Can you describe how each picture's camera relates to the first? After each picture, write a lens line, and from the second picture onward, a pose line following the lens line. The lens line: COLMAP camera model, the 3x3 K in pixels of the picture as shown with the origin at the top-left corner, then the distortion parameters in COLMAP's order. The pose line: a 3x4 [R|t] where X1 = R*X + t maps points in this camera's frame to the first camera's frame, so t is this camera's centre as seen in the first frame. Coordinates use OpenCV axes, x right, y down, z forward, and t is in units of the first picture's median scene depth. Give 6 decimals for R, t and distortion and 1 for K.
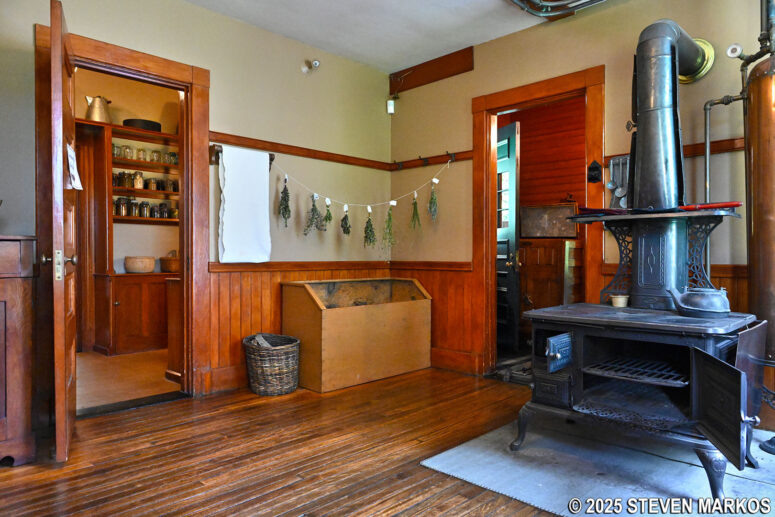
lens RADIAL K [[528.8, 0, 386.3], [0, 528.8, 259.8], [0, 0, 1]] dist [0.005424, 0.002247]
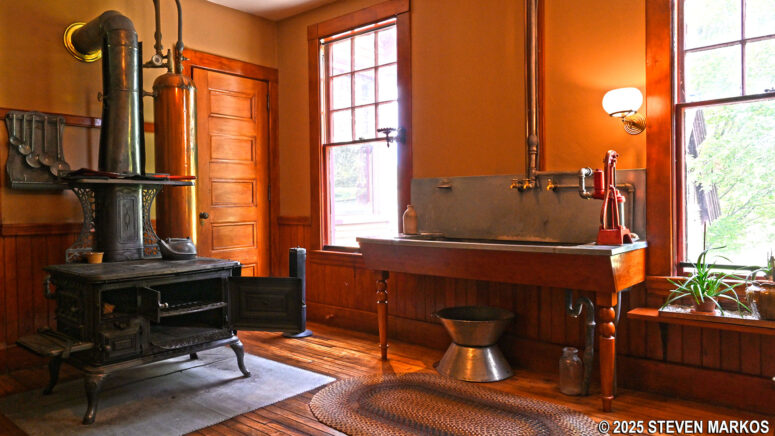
lens RADIAL K [[535.8, 0, 386.5], [0, 535.8, 215.9], [0, 0, 1]] dist [-0.003410, -0.000902]
pose [[-0.080858, -0.016869, 0.996583, -0.749009], [0.010698, 0.999784, 0.017791, -0.022065], [-0.996668, 0.012100, -0.080660, 0.544825]]
